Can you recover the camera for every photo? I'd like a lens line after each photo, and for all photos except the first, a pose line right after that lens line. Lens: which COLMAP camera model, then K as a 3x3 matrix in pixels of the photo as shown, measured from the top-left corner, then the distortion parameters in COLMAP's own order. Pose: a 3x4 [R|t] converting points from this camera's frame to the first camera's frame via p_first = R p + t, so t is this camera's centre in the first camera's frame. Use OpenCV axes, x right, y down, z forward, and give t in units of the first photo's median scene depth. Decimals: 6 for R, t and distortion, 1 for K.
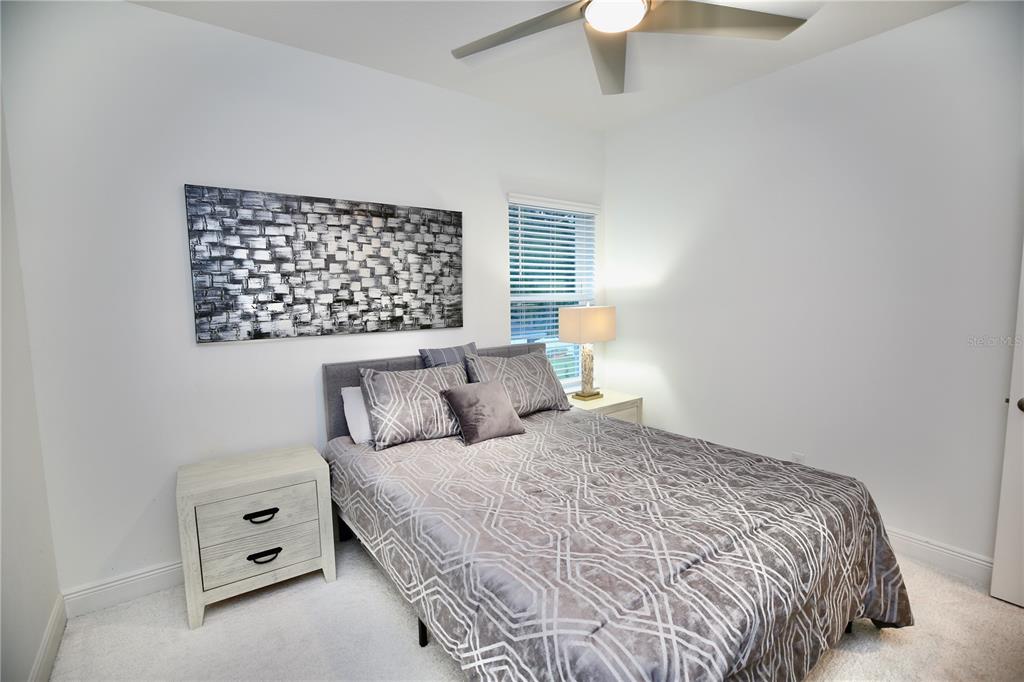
lens RADIAL K [[468.8, 0, 514.1], [0, 468.8, 341.8], [0, 0, 1]] dist [-0.041869, 0.013121]
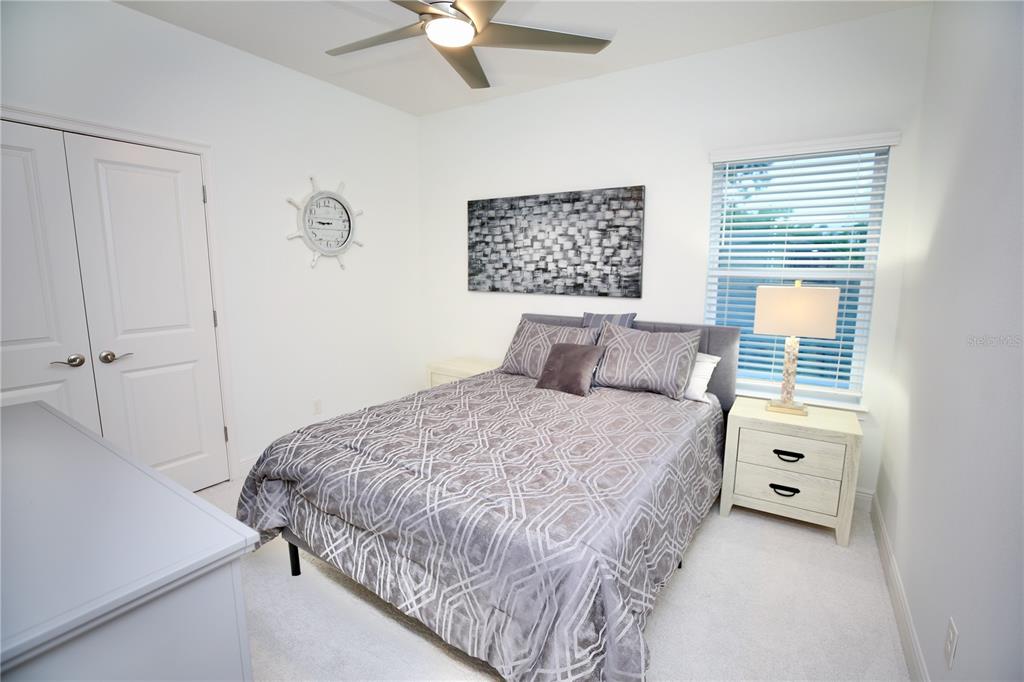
lens RADIAL K [[468.8, 0, 514.1], [0, 468.8, 341.8], [0, 0, 1]] dist [-0.041869, 0.013121]
pose [[0.342672, 0.162742, -0.925252, 0.887325], [-0.106480, 0.985263, 0.133862, -0.052045], [0.933401, 0.052650, 0.354950, 0.439072]]
